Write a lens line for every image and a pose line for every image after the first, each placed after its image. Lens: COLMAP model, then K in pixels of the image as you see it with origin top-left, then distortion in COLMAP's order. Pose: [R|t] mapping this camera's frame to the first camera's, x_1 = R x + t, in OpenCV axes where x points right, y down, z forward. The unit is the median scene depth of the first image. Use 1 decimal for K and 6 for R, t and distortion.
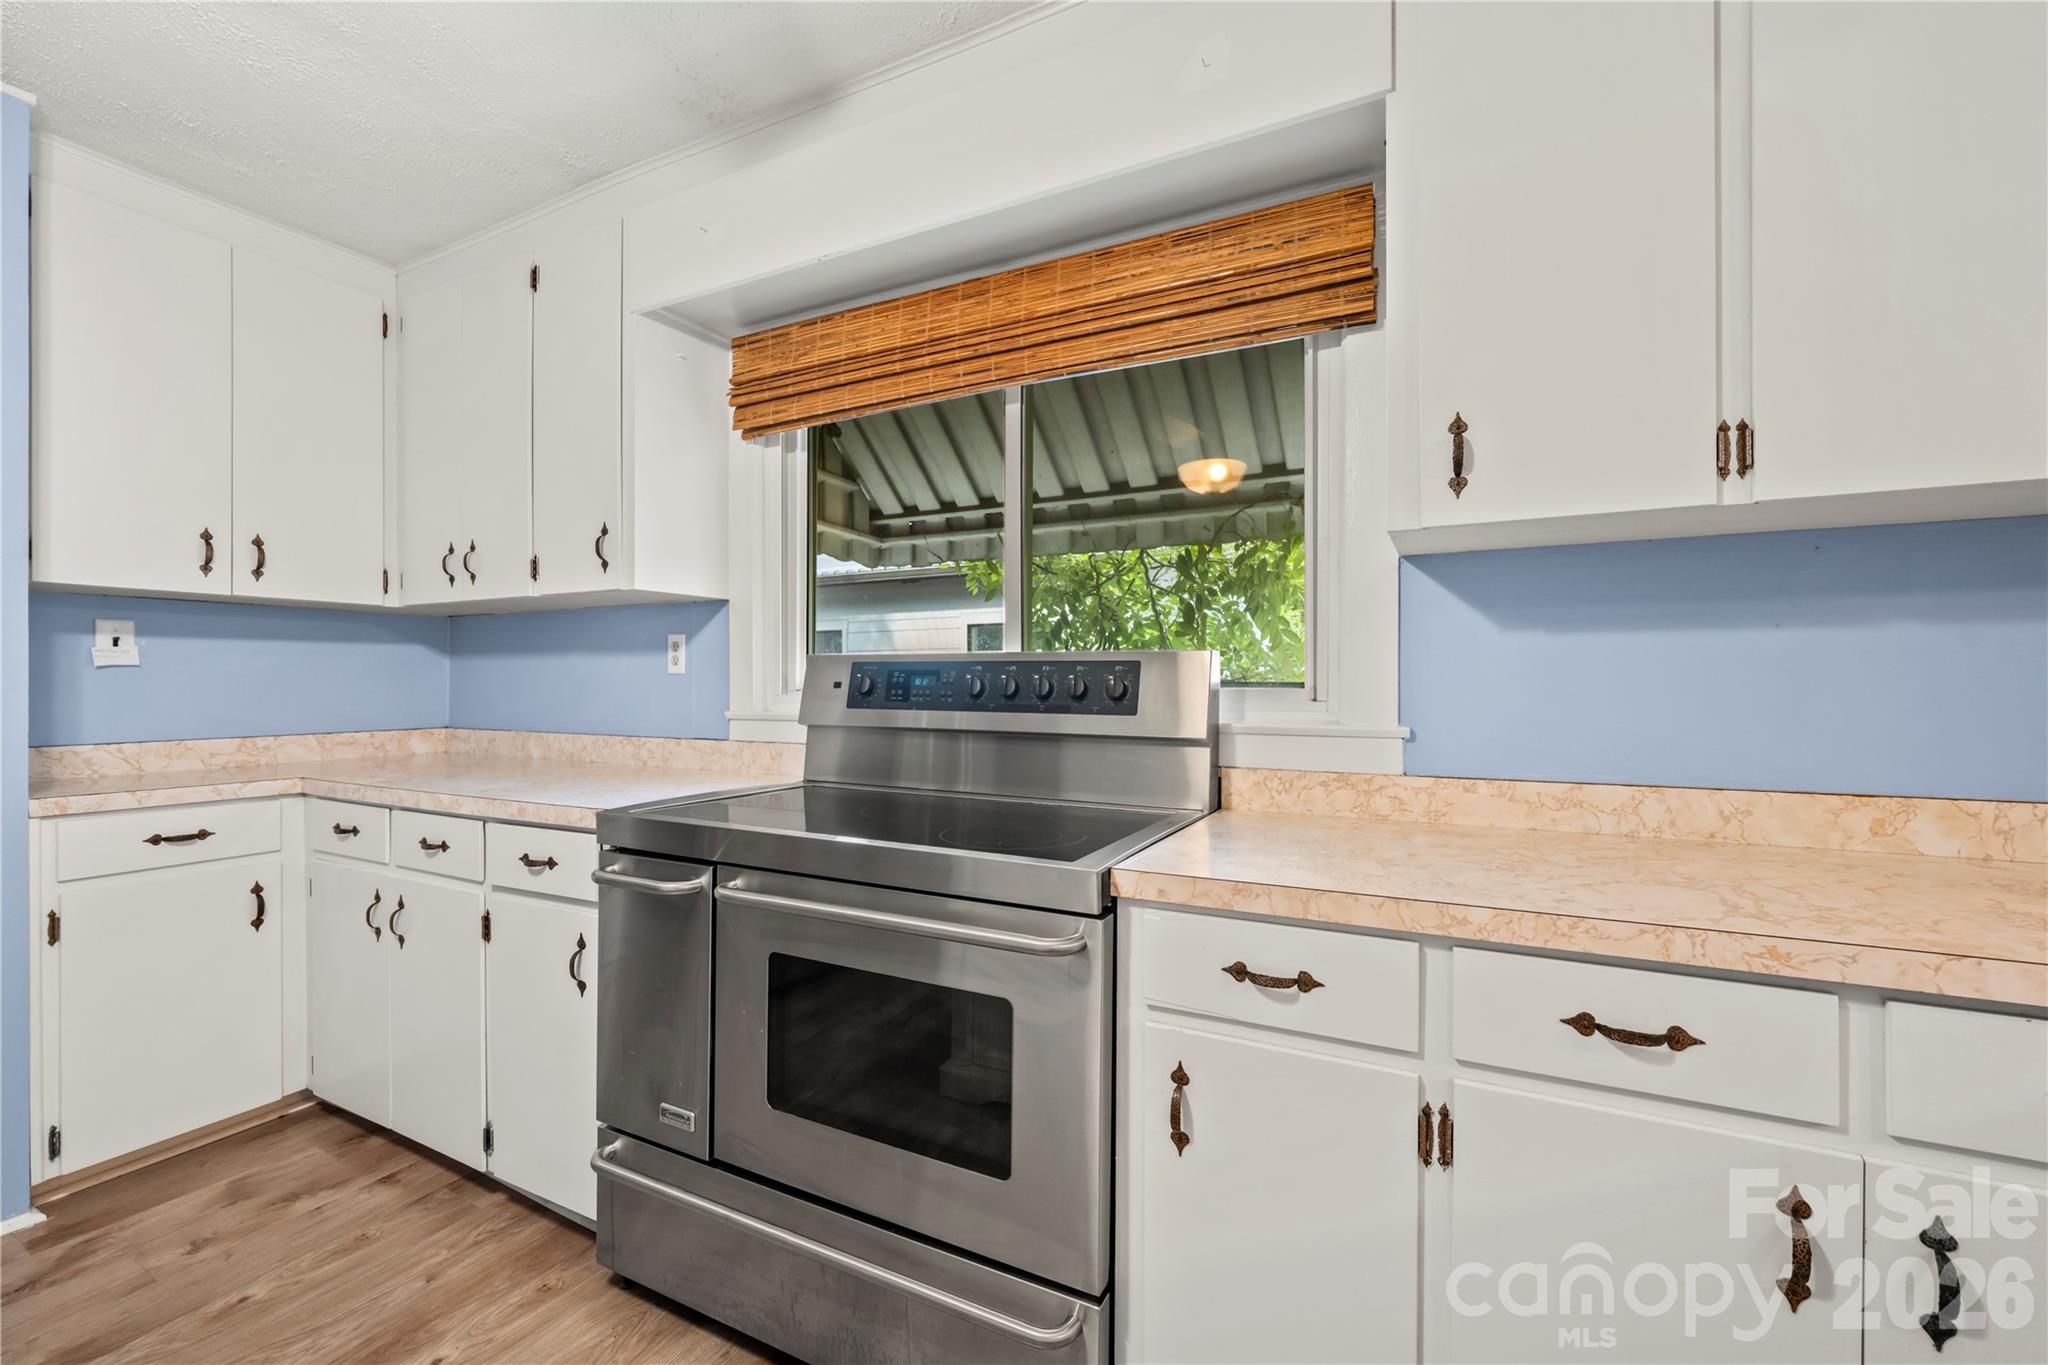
lens RADIAL K [[846.2, 0, 1041.4], [0, 846.2, 683.5], [0, 0, 1]] dist [-0.000822, -0.000060]
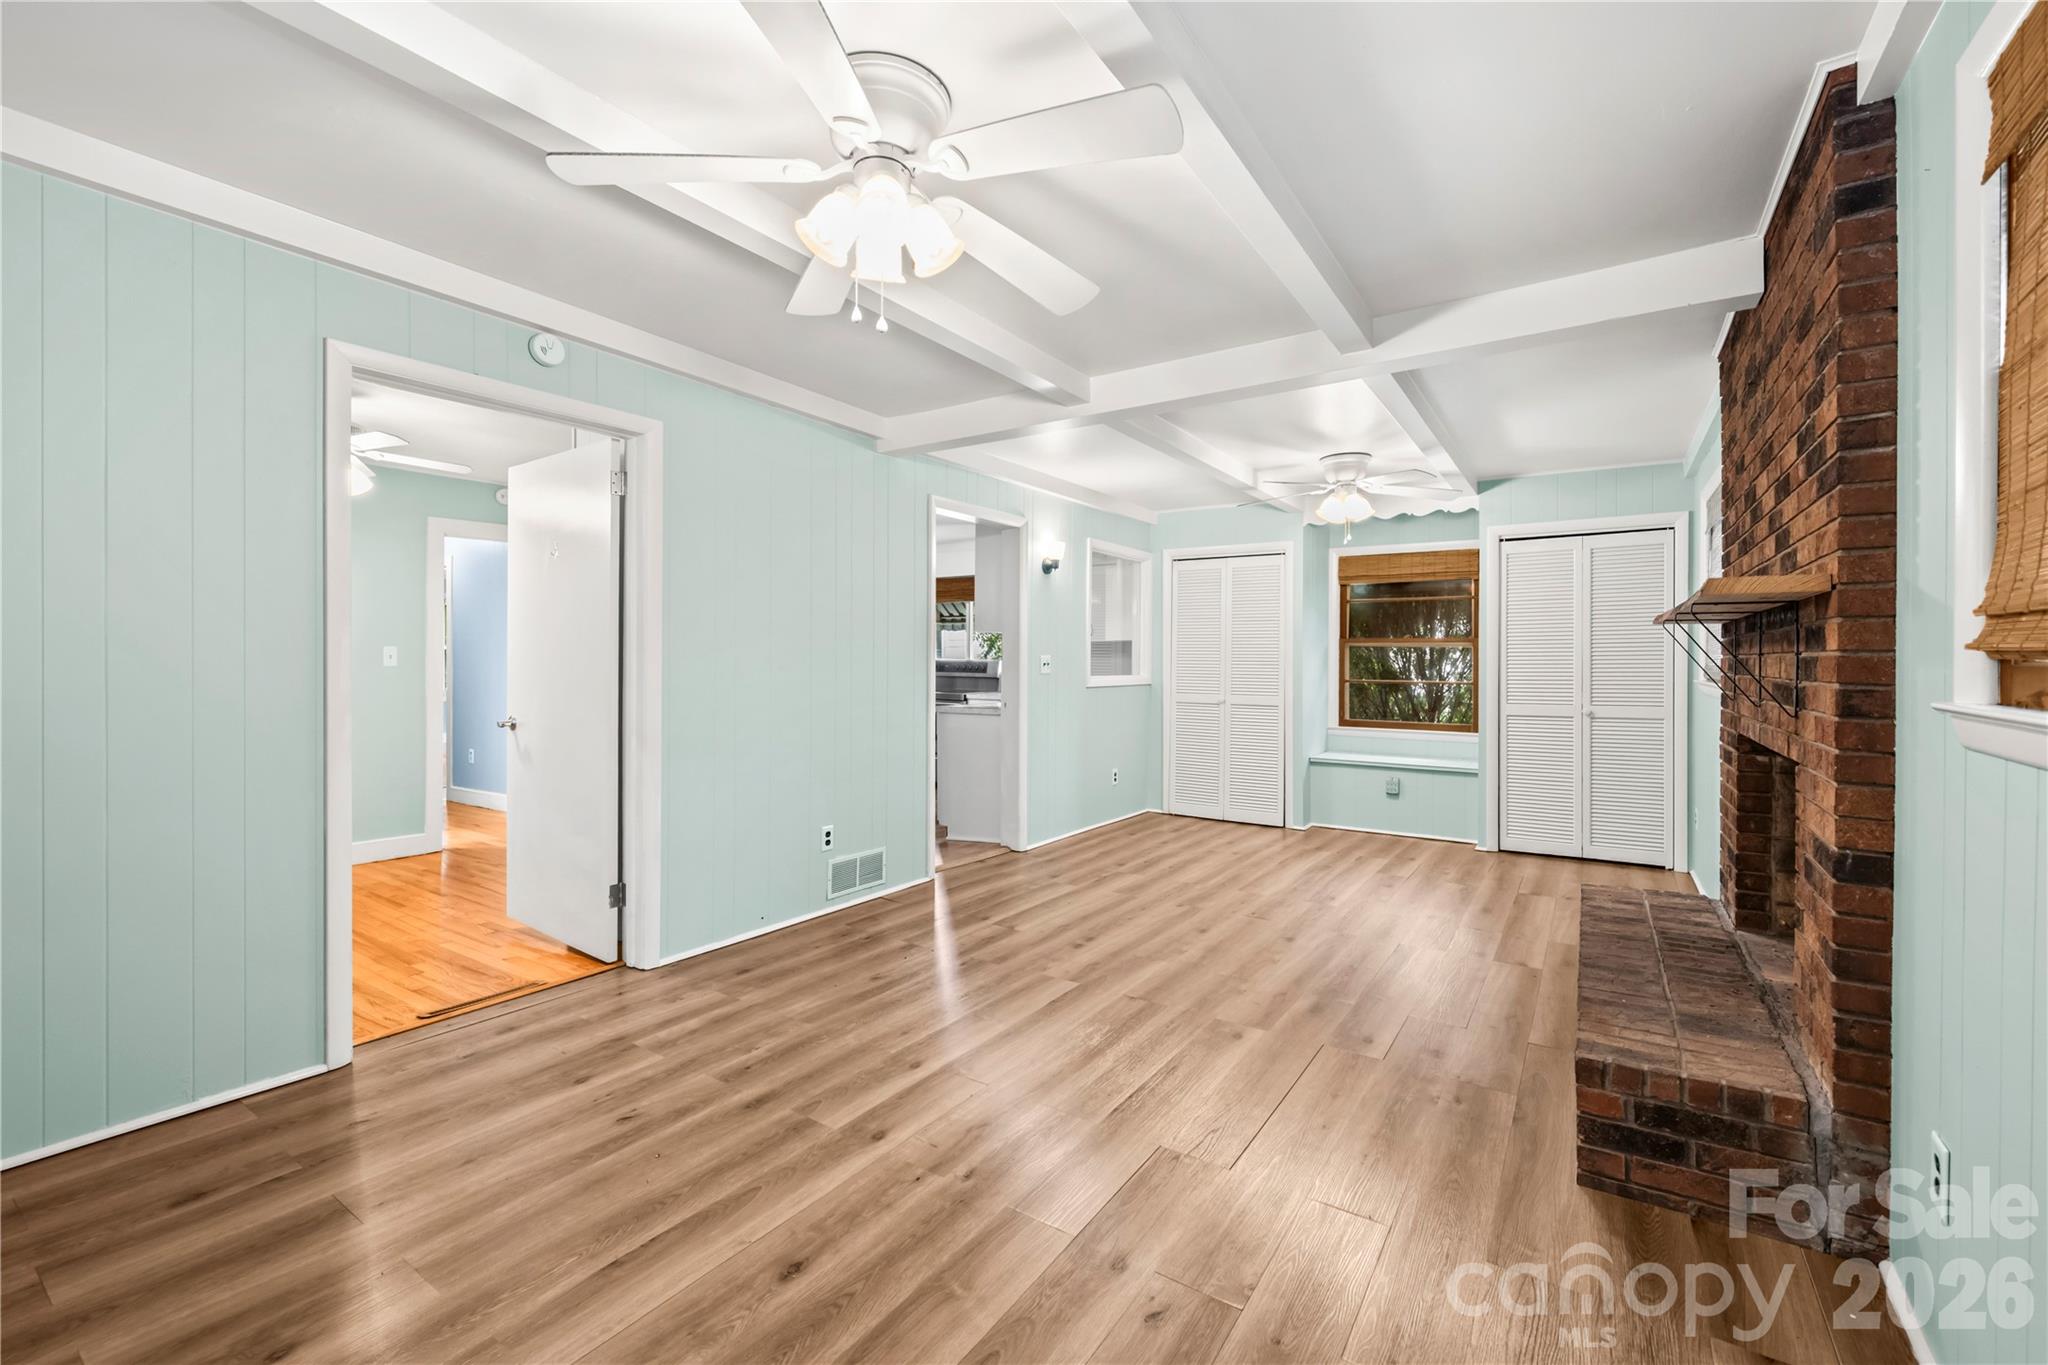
lens RADIAL K [[846.2, 0, 1042.5], [0, 846.2, 655.5], [0, 0, 1]] dist [-0.000822, -0.000060]
pose [[0.992996, 0.001619, -0.118139, 0.951330], [-0.001752, 0.999998, -0.001020, -0.057497], [0.118137, 0.001219, 0.992997, -3.647612]]
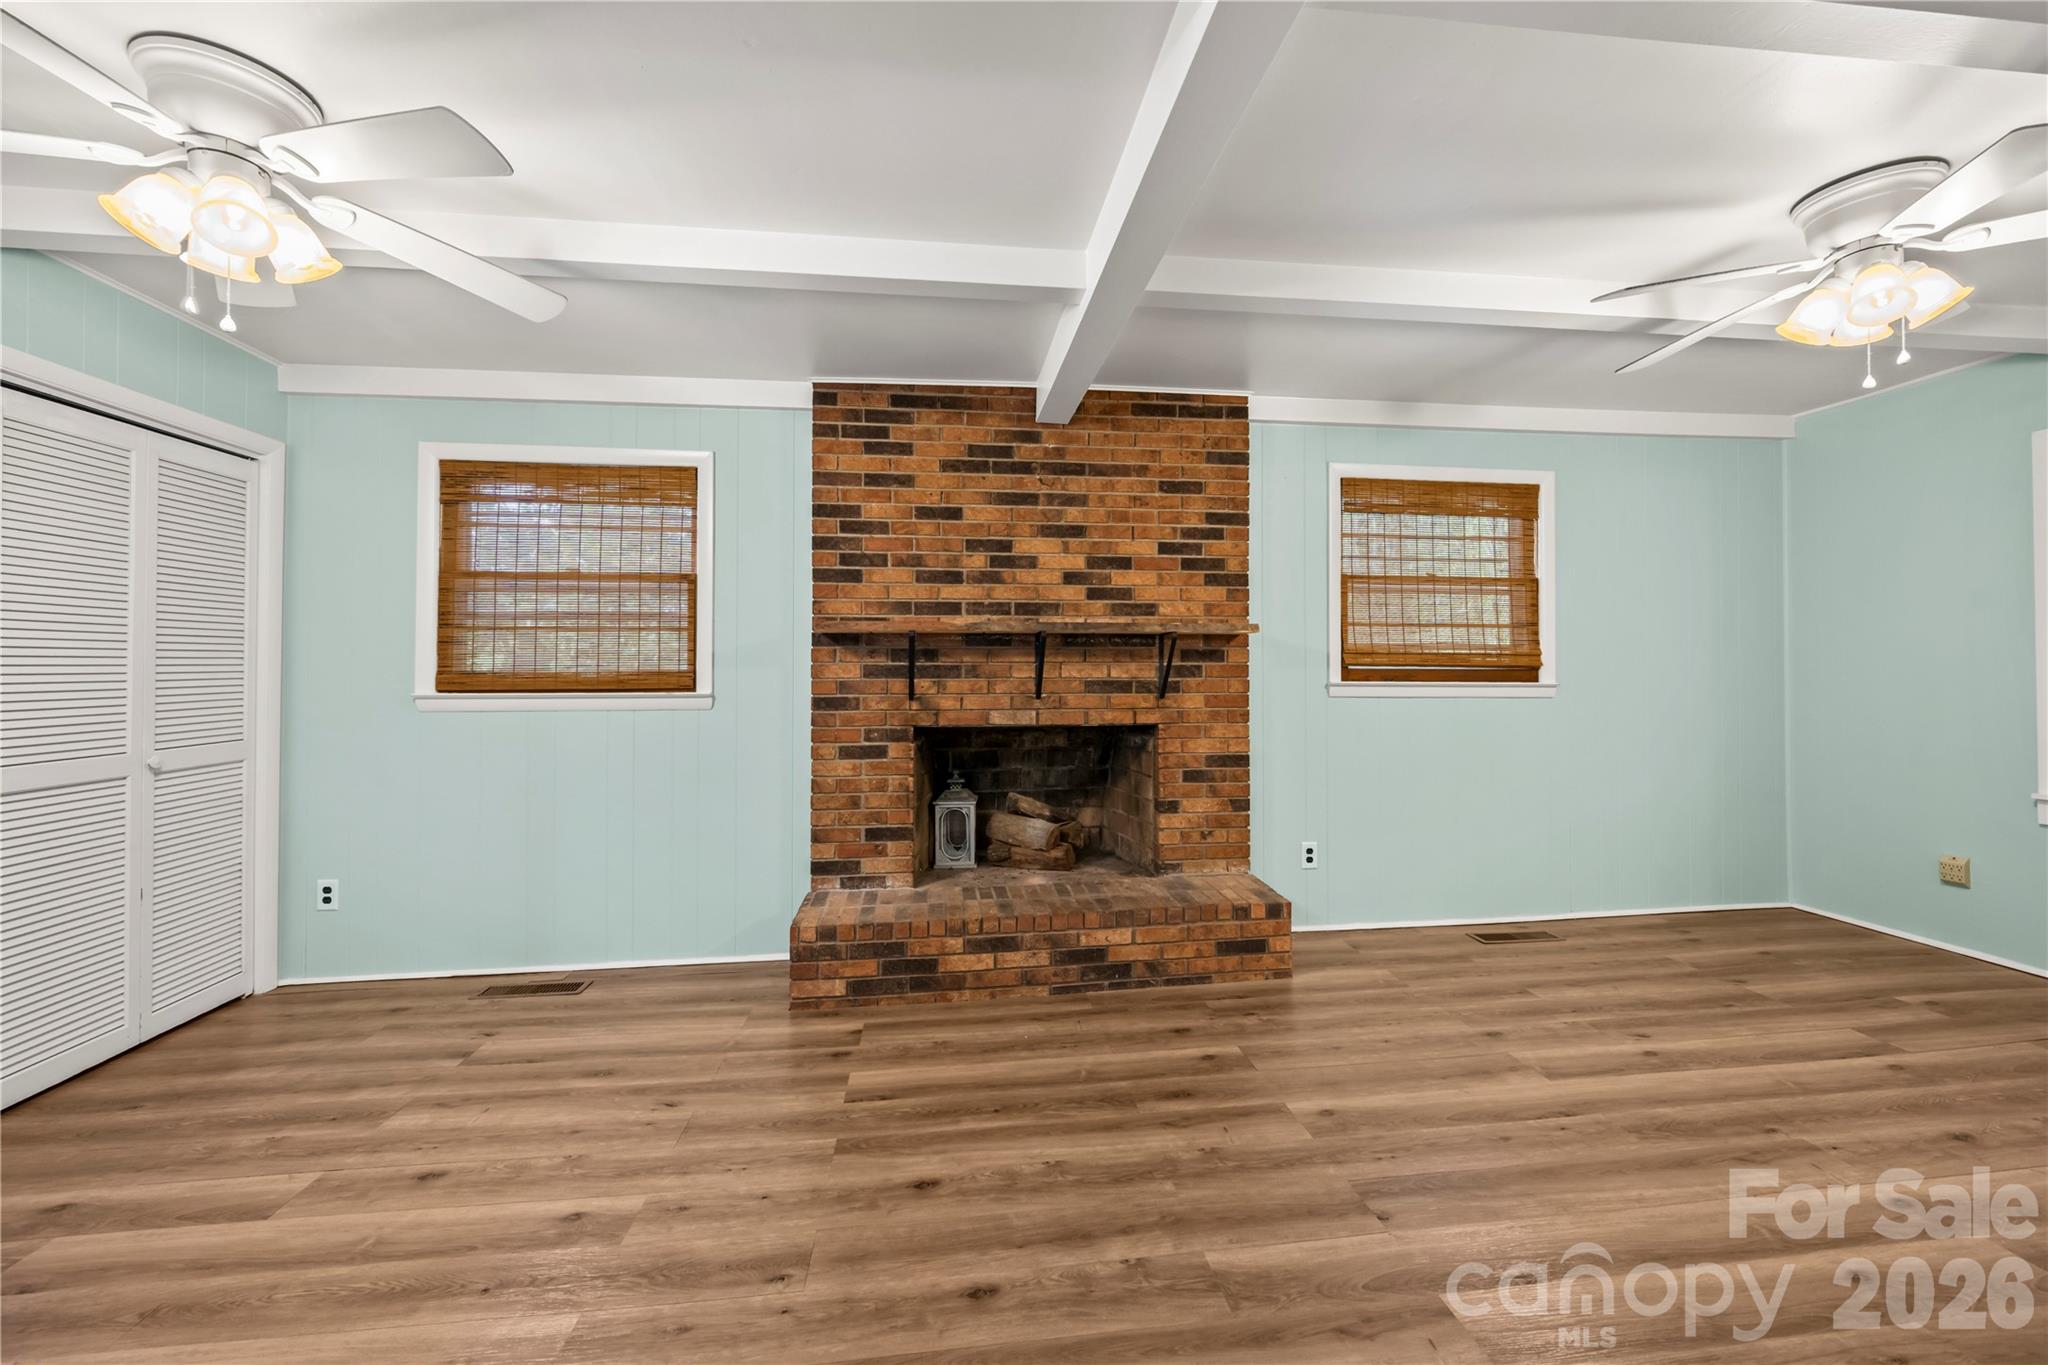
lens RADIAL K [[813.5, 0, 1036.8], [0, 813.5, 658.3], [0, 0, 1]] dist [-0.001897, 0.000264]
pose [[-0.547603, 0.014594, 0.836611, 0.337226], [-0.001509, 0.999829, -0.018429, -0.039148], [-0.836737, -0.011354, -0.547487, -1.109162]]
